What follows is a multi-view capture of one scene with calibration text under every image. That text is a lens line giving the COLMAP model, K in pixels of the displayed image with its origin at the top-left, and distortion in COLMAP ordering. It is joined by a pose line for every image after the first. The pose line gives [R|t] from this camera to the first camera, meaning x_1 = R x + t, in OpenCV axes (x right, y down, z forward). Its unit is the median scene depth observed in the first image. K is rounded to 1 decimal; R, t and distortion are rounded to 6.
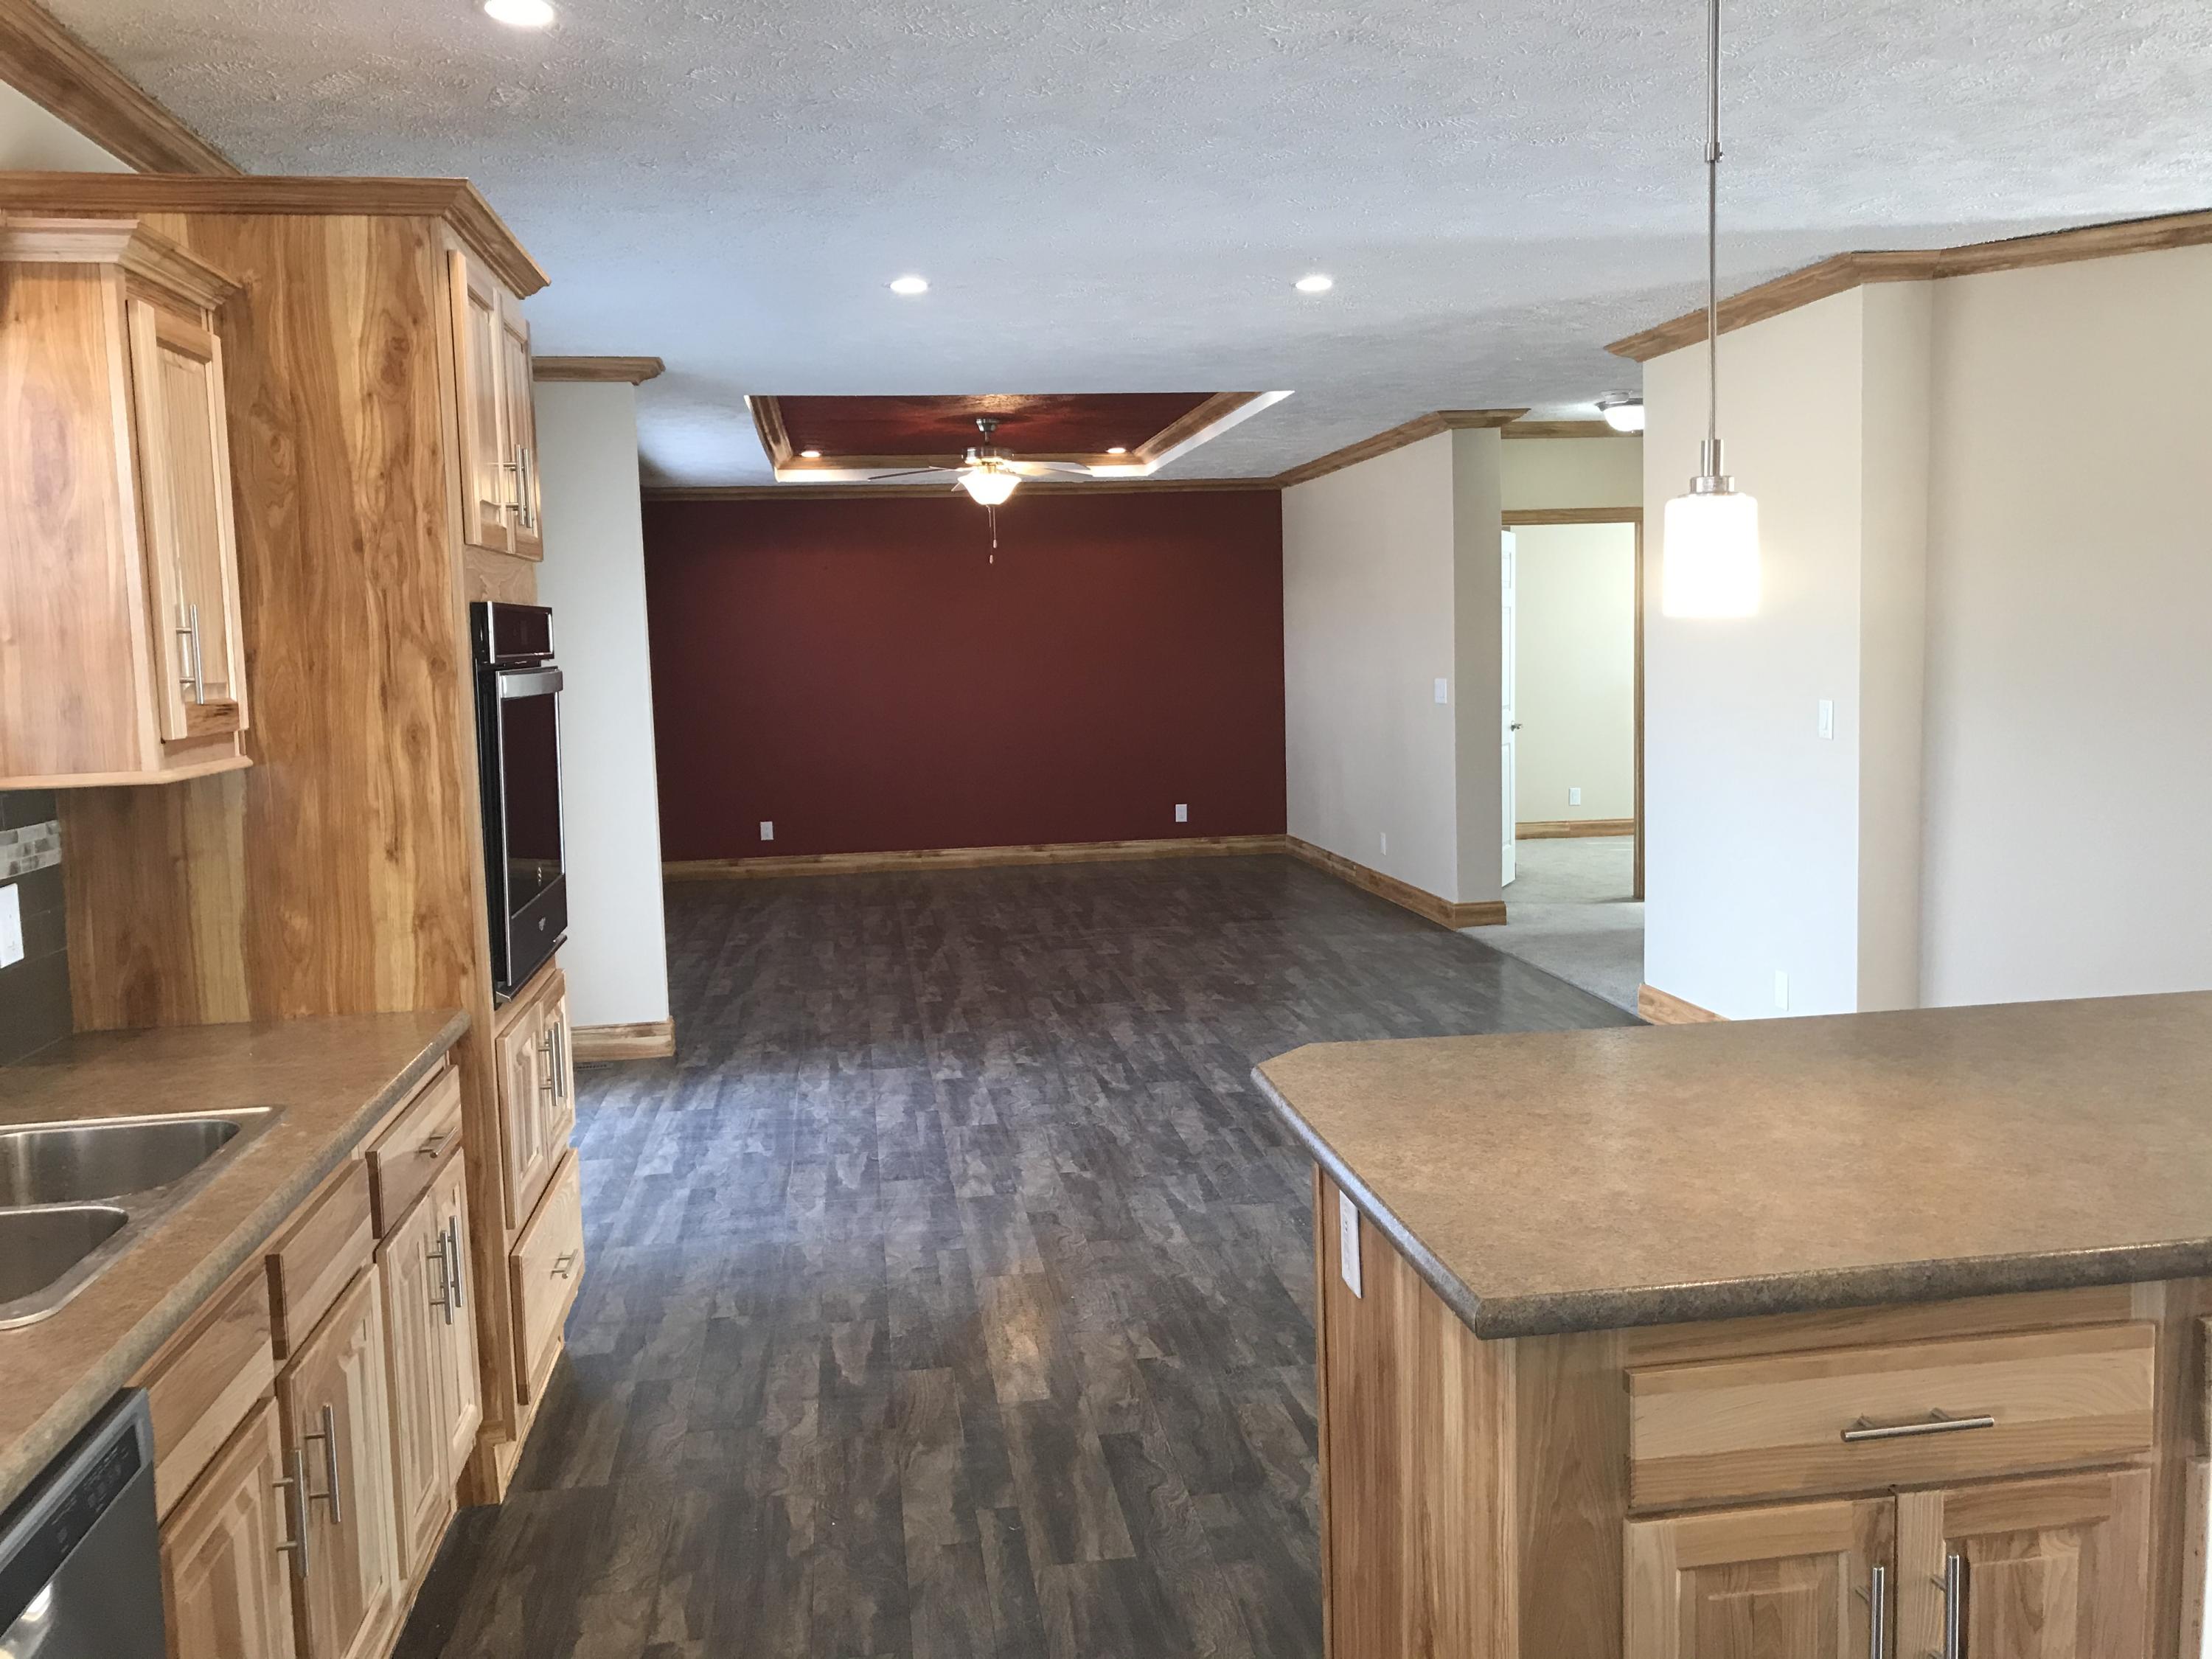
lens RADIAL K [[1802.1, 0, 1107.9], [0, 1802.1, 806.0], [0, 0, 1]] dist [0.054000, -0.081107]
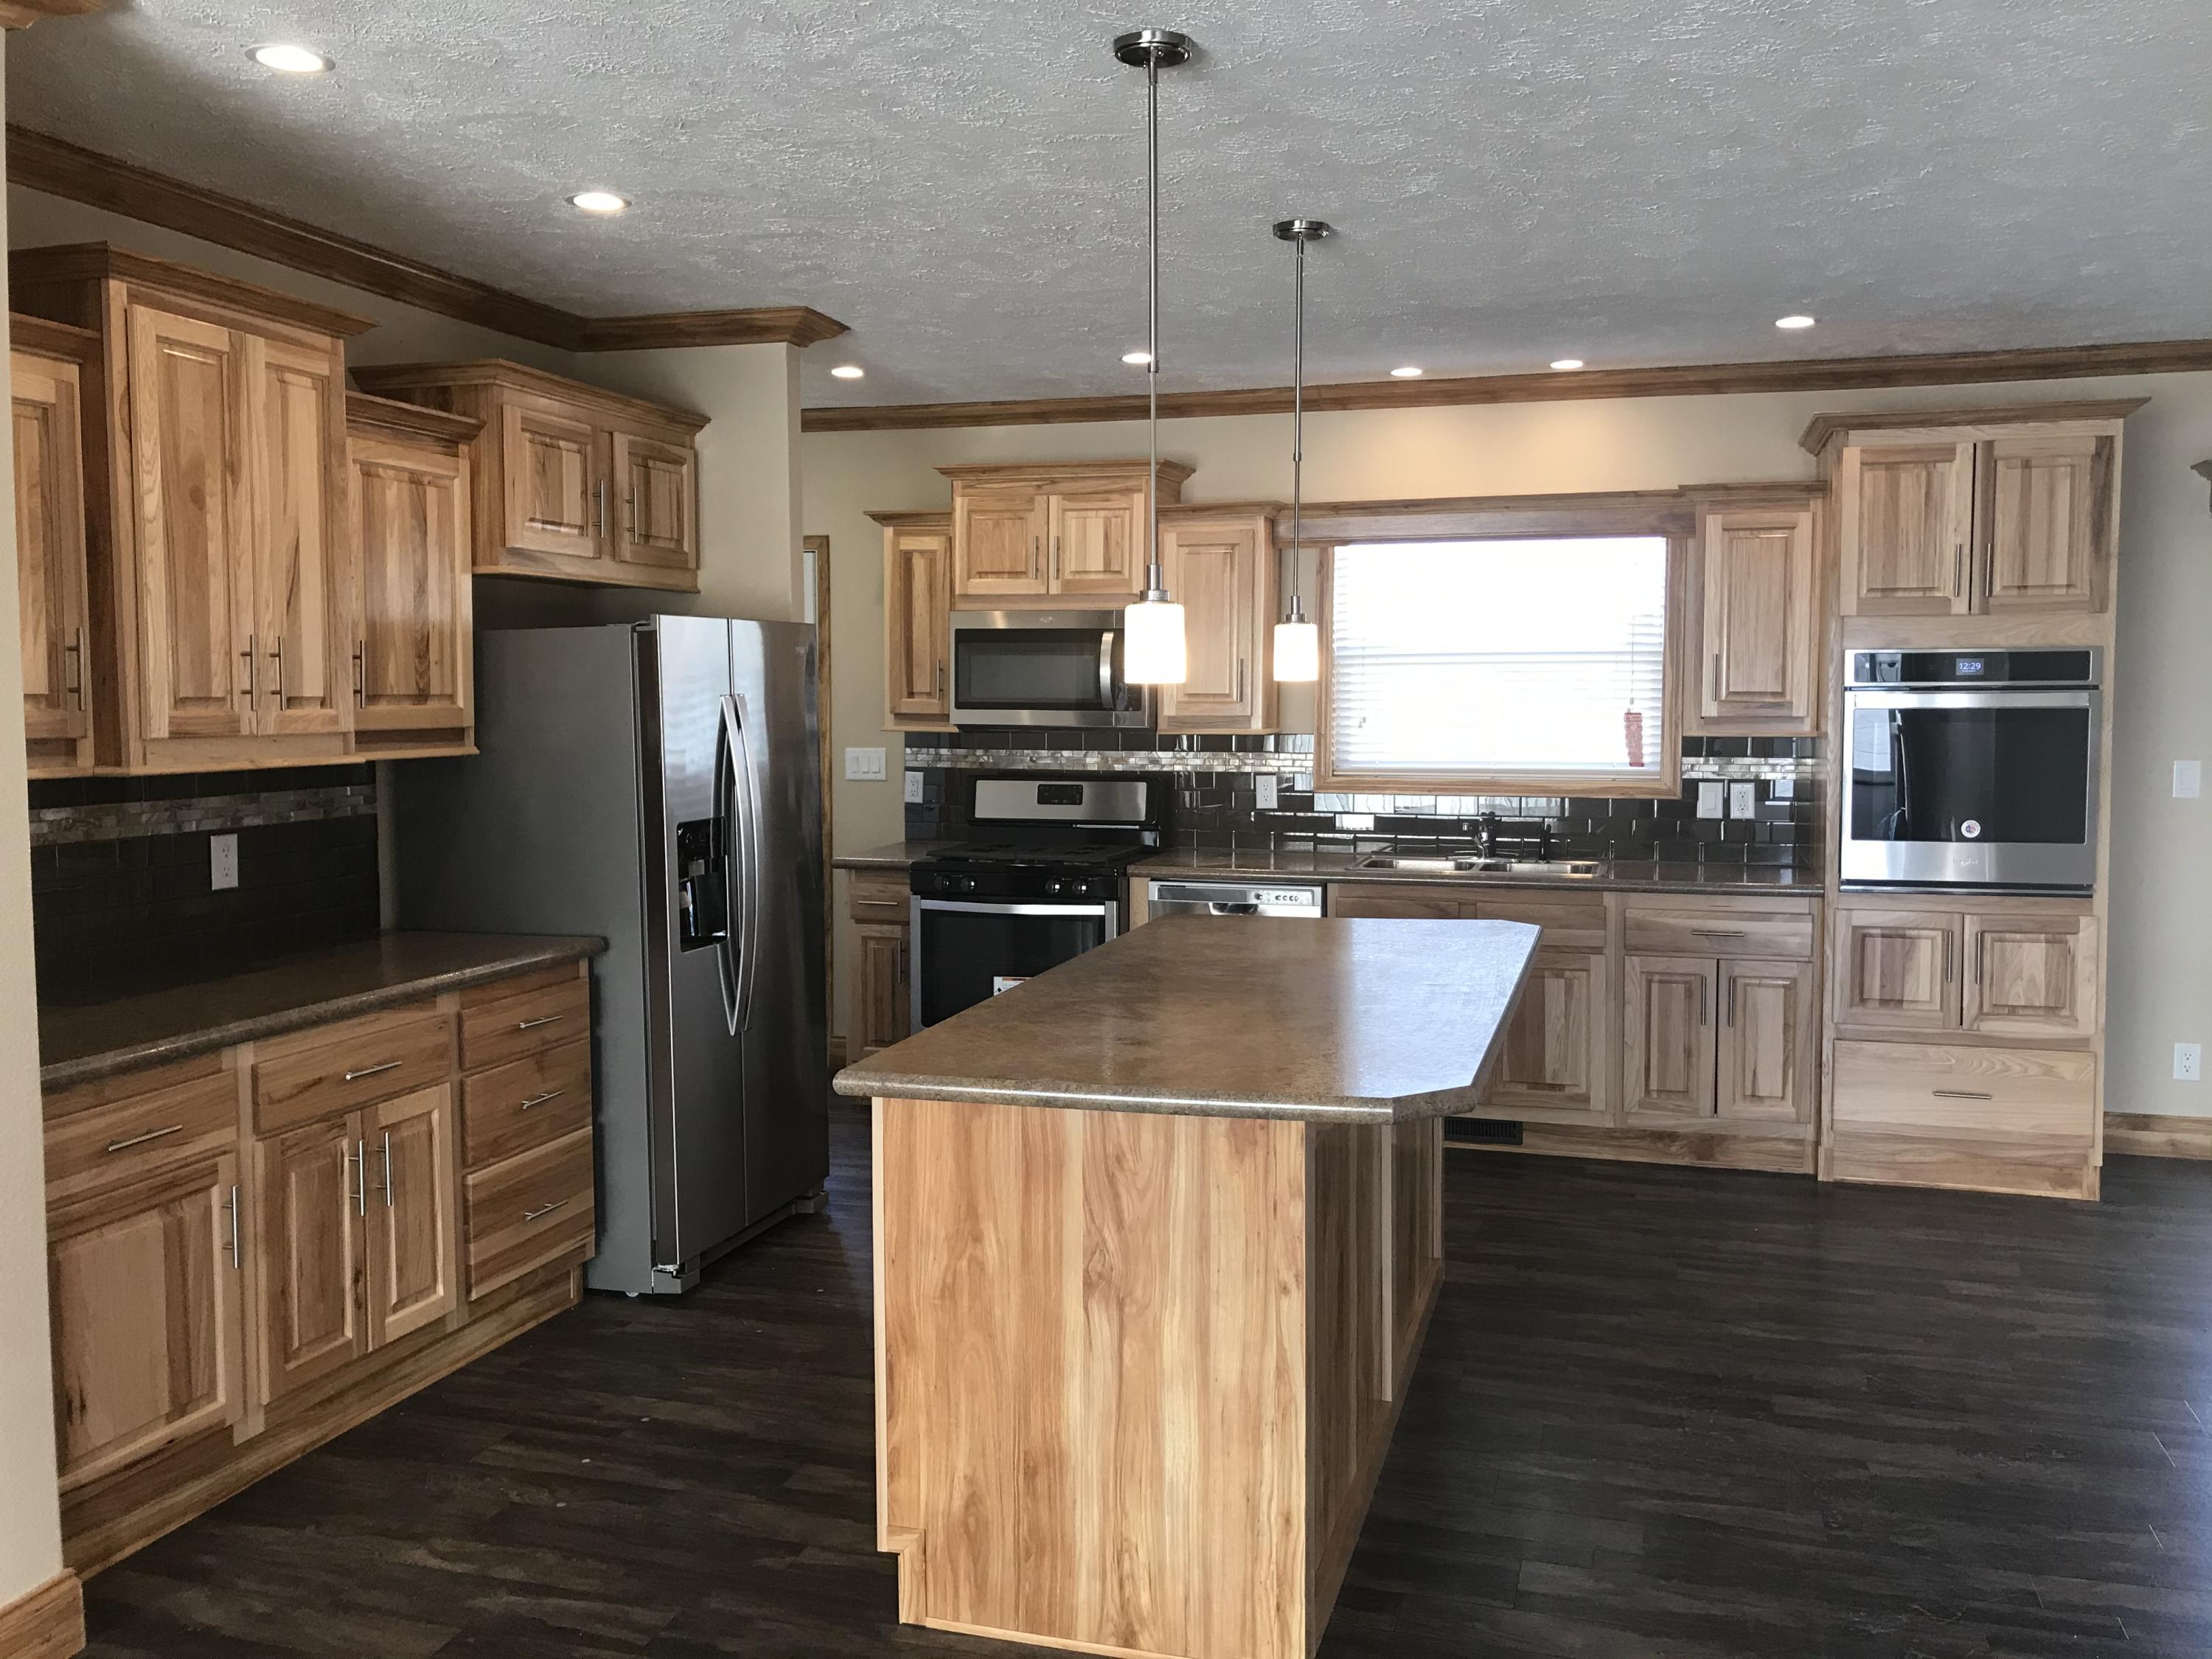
lens RADIAL K [[1802.1, 0, 1107.9], [0, 1802.1, 806.0], [0, 0, 1]] dist [0.054000, -0.081107]
pose [[-0.429141, 0.092478, -0.898491, 1.338508], [-0.066265, 0.988841, 0.133427, -0.133724], [0.900804, 0.116797, -0.418224, 0.990997]]
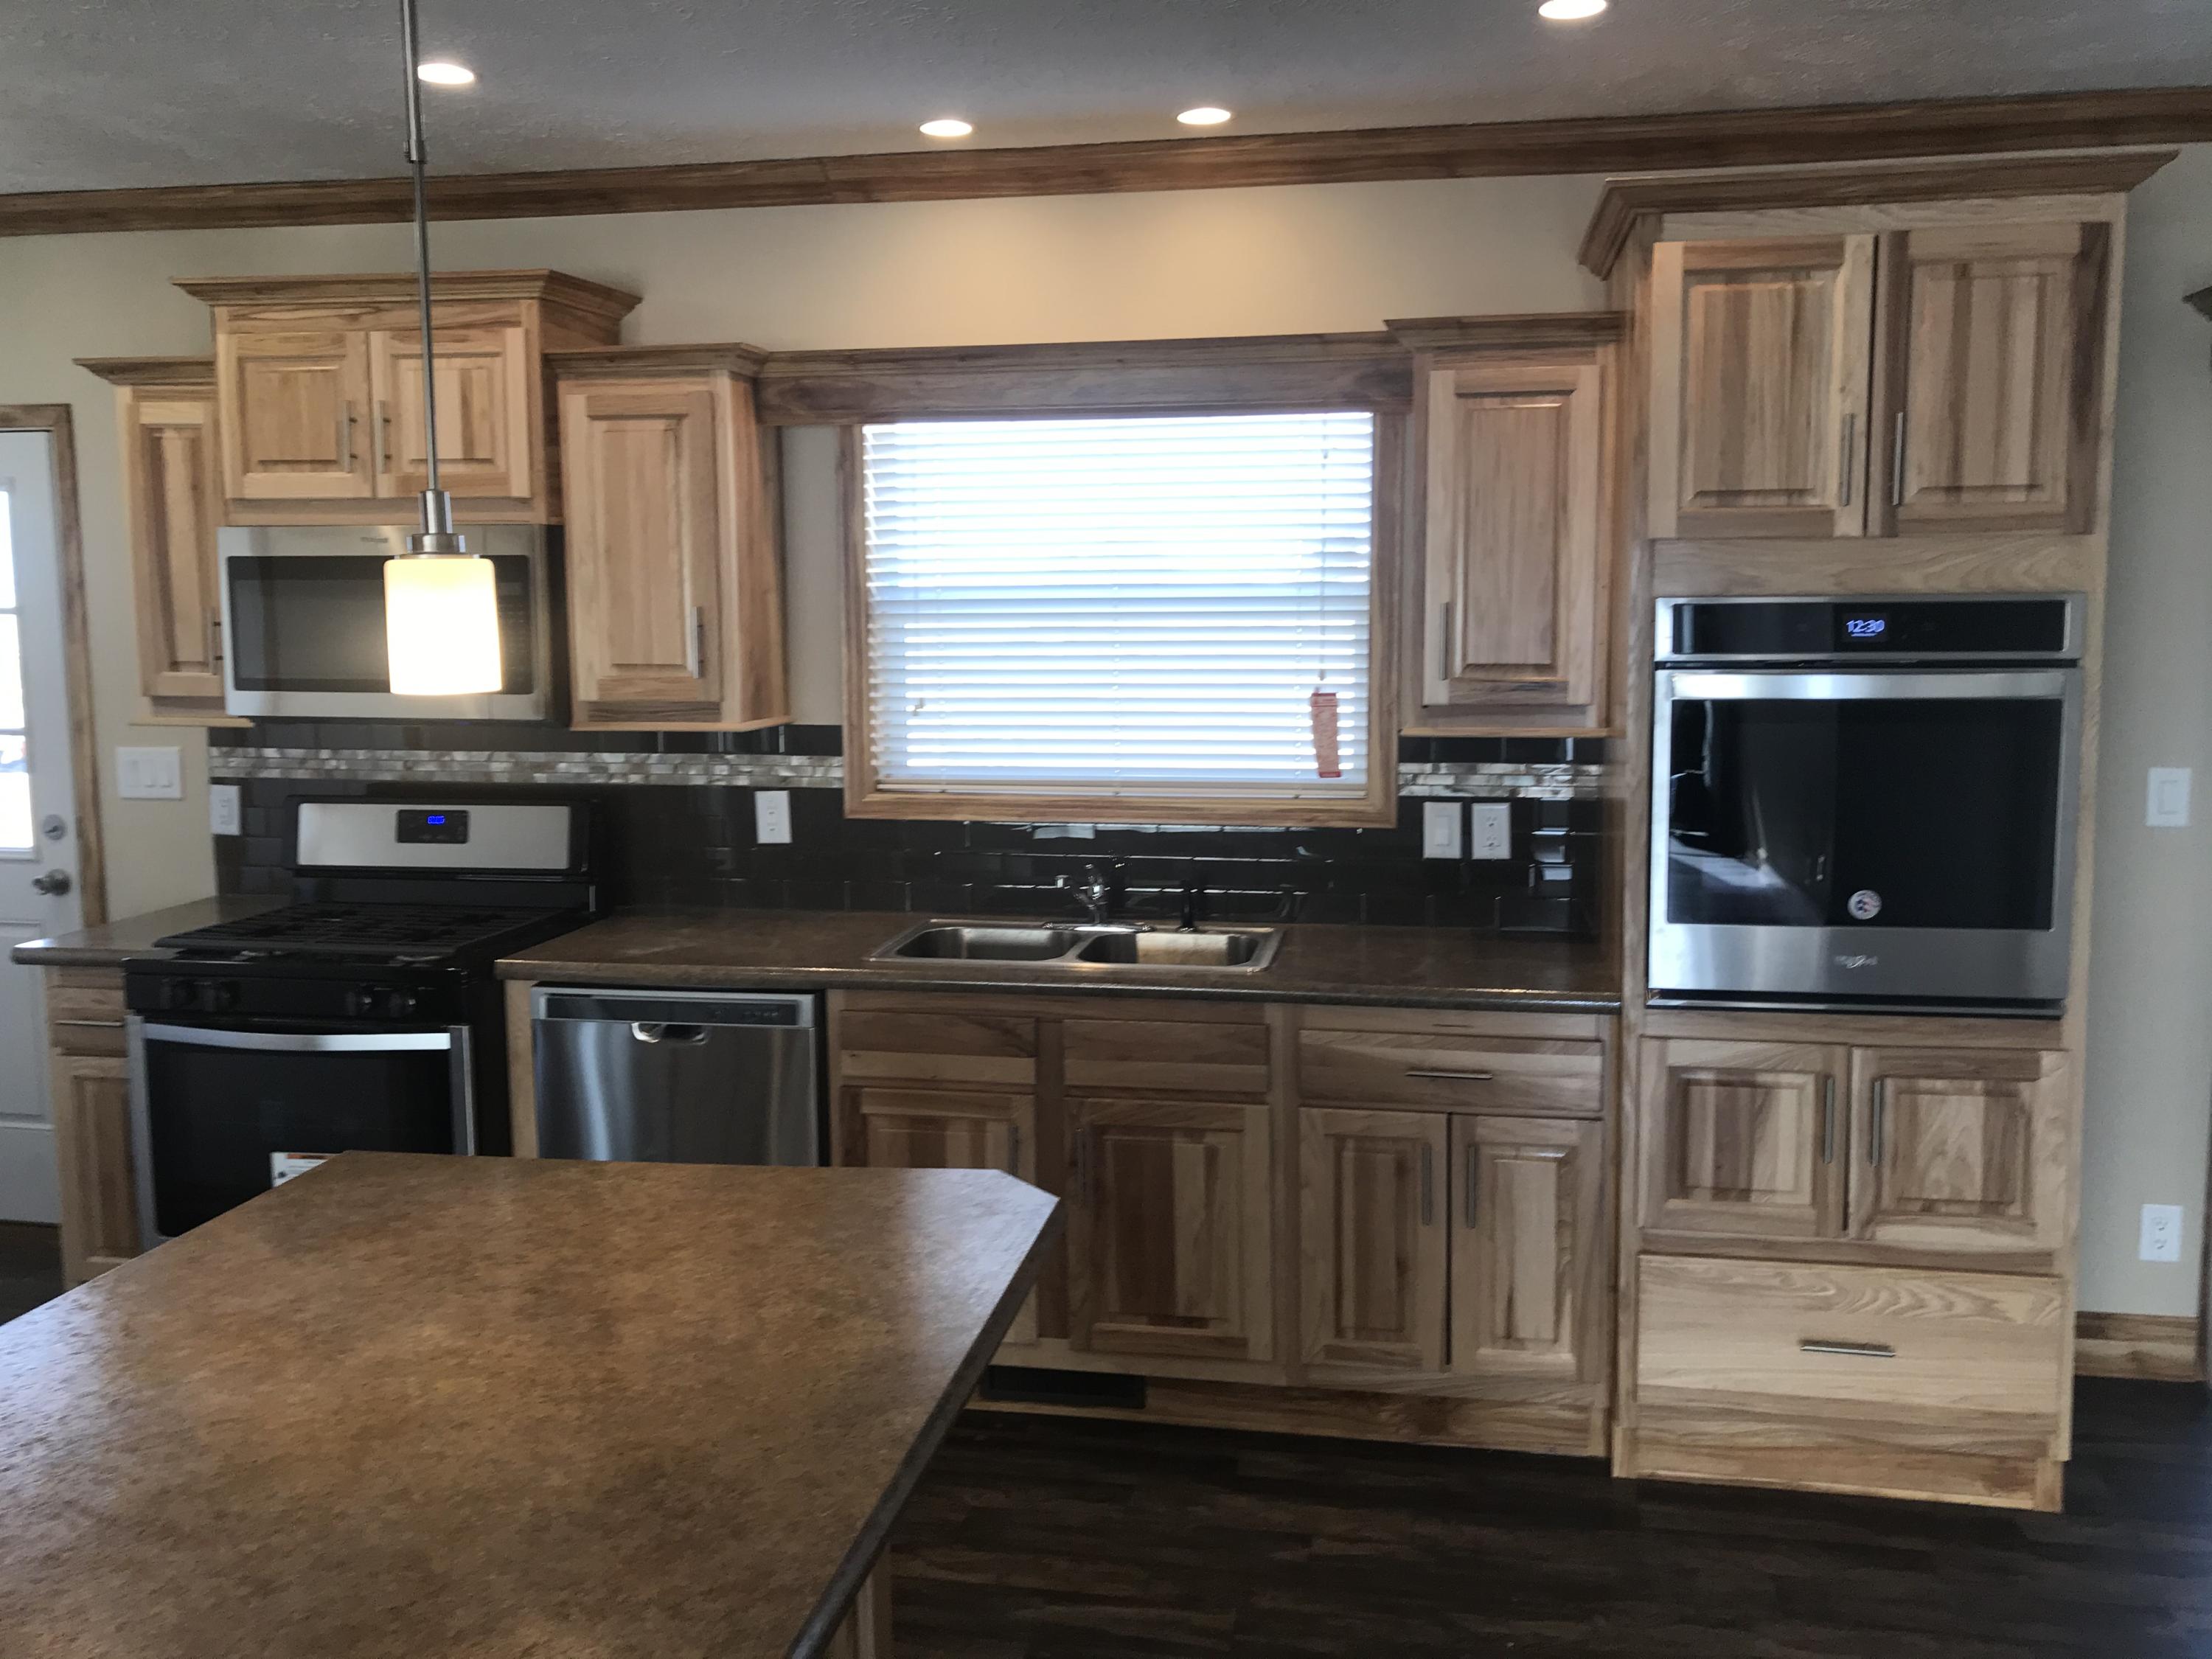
lens RADIAL K [[1793.2, 0, 1107.6], [0, 1793.2, 795.6], [0, 0, 1]] dist [0.078952, -0.103201]
pose [[-0.320759, 0.133296, -0.937734, 0.619231], [-0.069540, 0.984062, 0.163667, -0.131991], [0.944605, 0.117708, -0.306377, 0.924940]]
